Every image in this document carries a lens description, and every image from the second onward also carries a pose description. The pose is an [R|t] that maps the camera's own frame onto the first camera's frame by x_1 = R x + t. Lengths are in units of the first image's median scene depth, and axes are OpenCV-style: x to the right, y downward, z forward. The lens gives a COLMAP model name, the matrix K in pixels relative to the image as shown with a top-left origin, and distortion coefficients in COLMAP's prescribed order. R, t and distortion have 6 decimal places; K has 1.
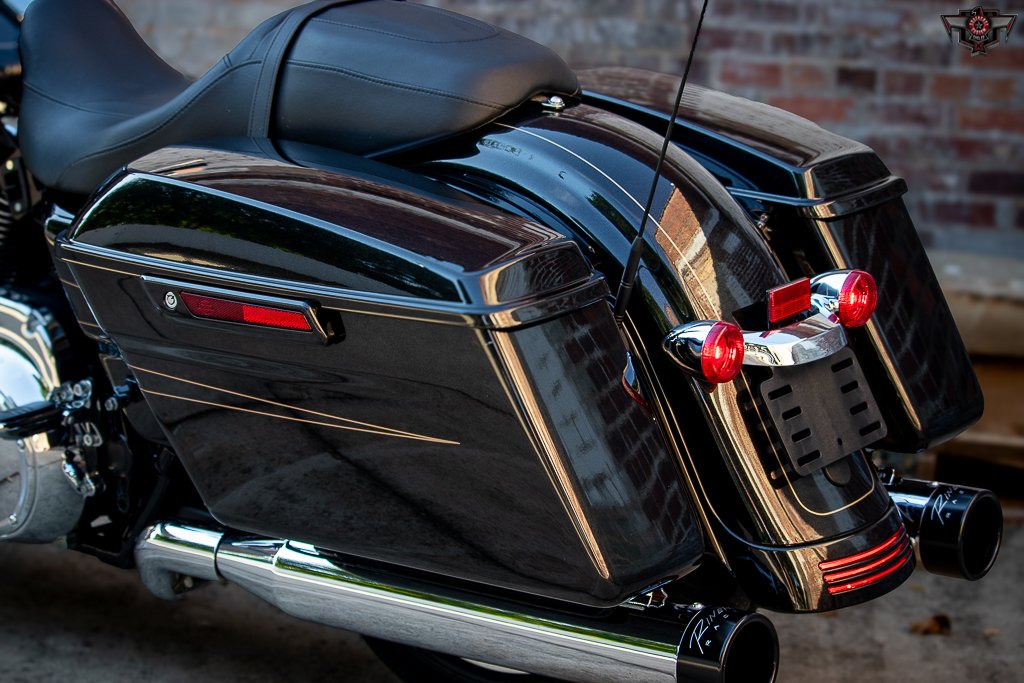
lens RADIAL K [[2609.7, 0, 512.0], [0, 2609.7, 341.5], [0, 0, 1]] dist [-0.421041, 0.139056]
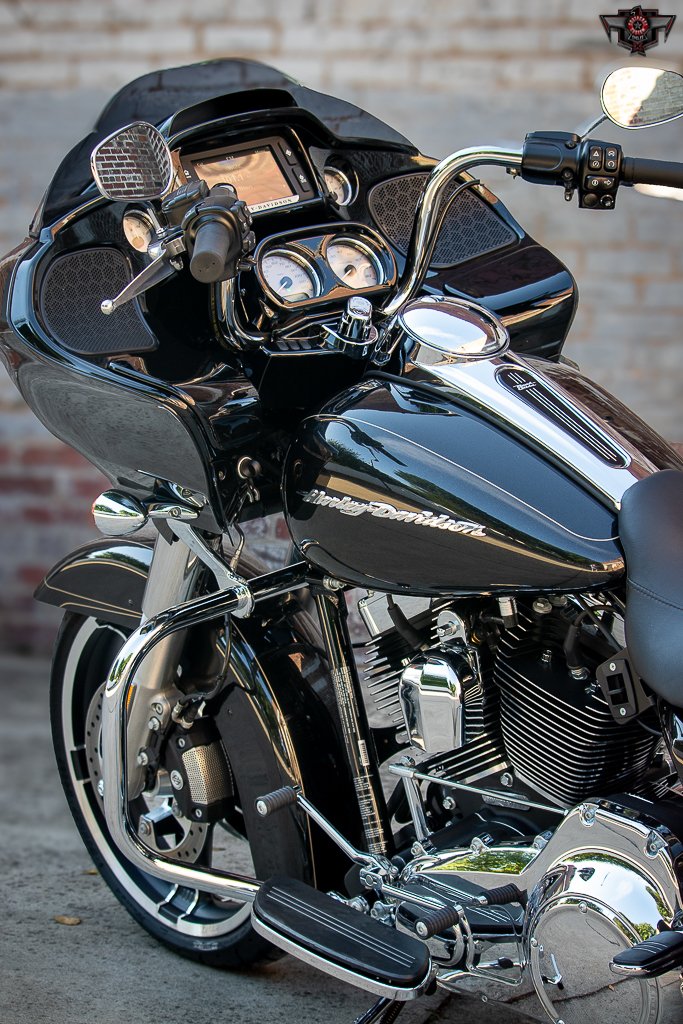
lens RADIAL K [[2609.7, 0, 341.5], [0, 2609.7, 512.0], [0, 0, 1]] dist [-0.421041, 0.139056]
pose [[0.988480, -0.017562, -0.150332, -0.157306], [0.016383, 0.999825, -0.009078, -0.124253], [0.150465, 0.006511, 0.988594, 0.045955]]
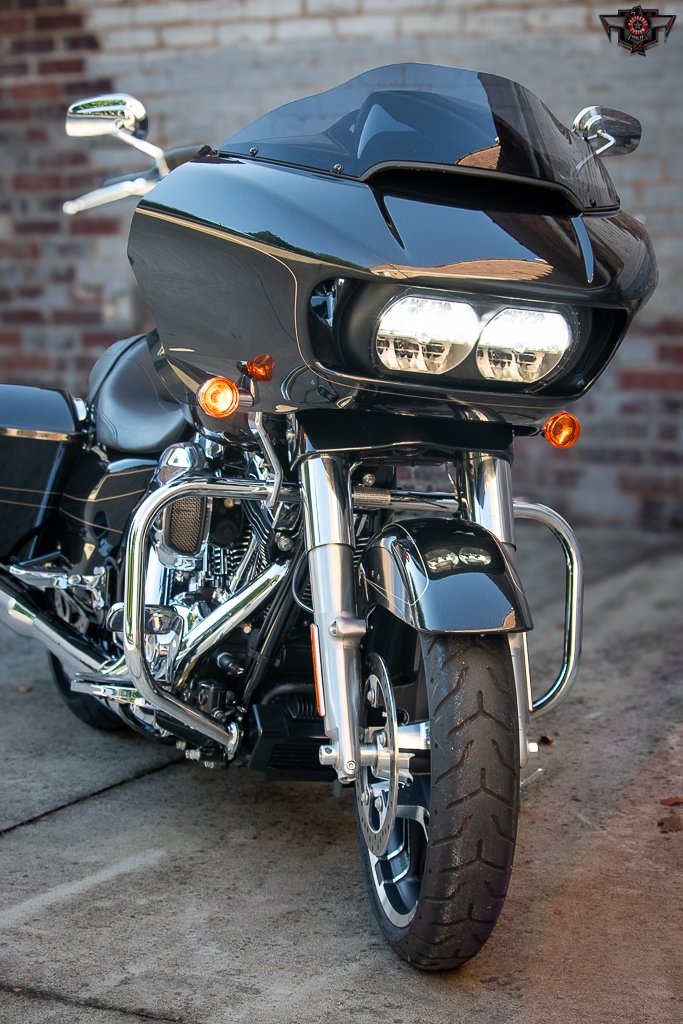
lens RADIAL K [[2609.7, 0, 341.5], [0, 2609.7, 512.0], [0, 0, 1]] dist [-0.421041, 0.139056]
pose [[0.909180, -0.020976, -0.415876, 0.500540], [0.040951, 0.998393, 0.039168, -0.118752], [0.414386, -0.052641, 0.908578, -0.258715]]
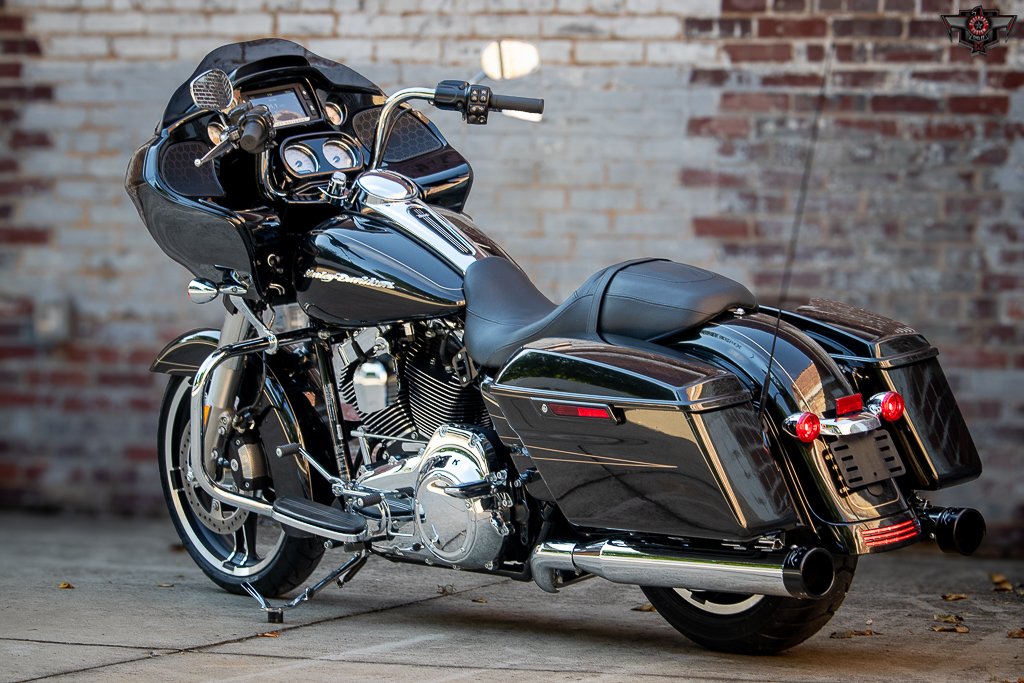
lens RADIAL K [[3998.5, 0, 512.0], [0, 3998.5, 341.5], [0, 0, 1]] dist [-0.057536, -0.893605]
pose [[0.986554, -0.023310, -0.161762, 0.305198], [0.005416, 0.993896, -0.110188, 0.239384], [0.163343, 0.107830, 0.980659, -1.811365]]
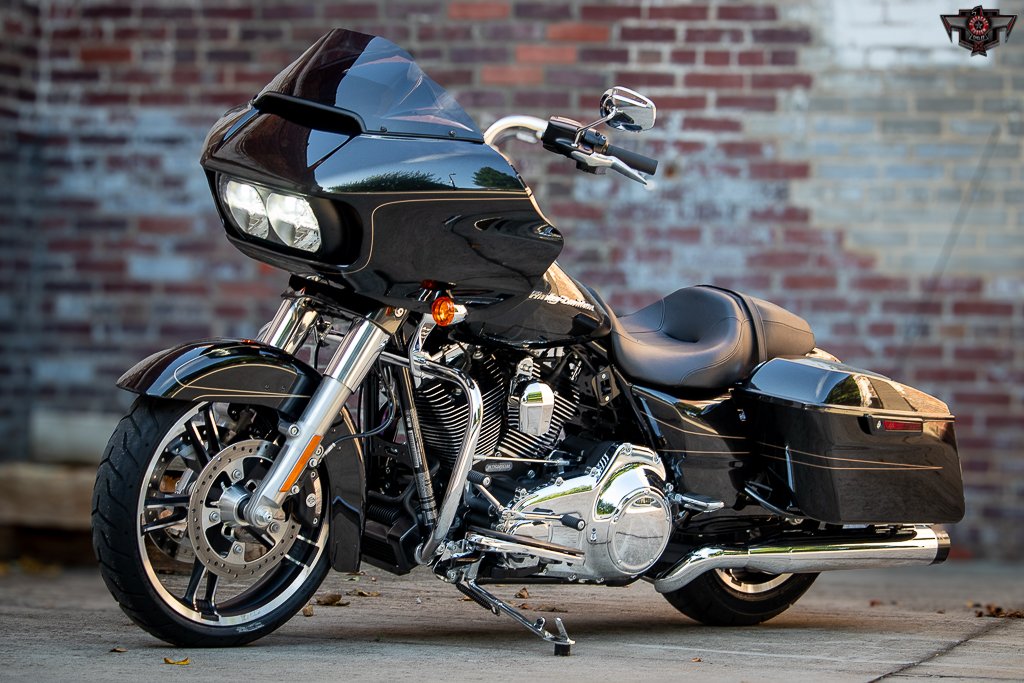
lens RADIAL K [[3567.9, 0, 512.0], [0, 3567.9, 341.5], [0, 0, 1]] dist [-0.225437, -1.482422]
pose [[0.137719, -0.045050, 0.989446, -2.882439], [0.085552, 0.995773, 0.033430, -0.194407], [-0.986770, 0.080045, 0.140990, 0.734053]]
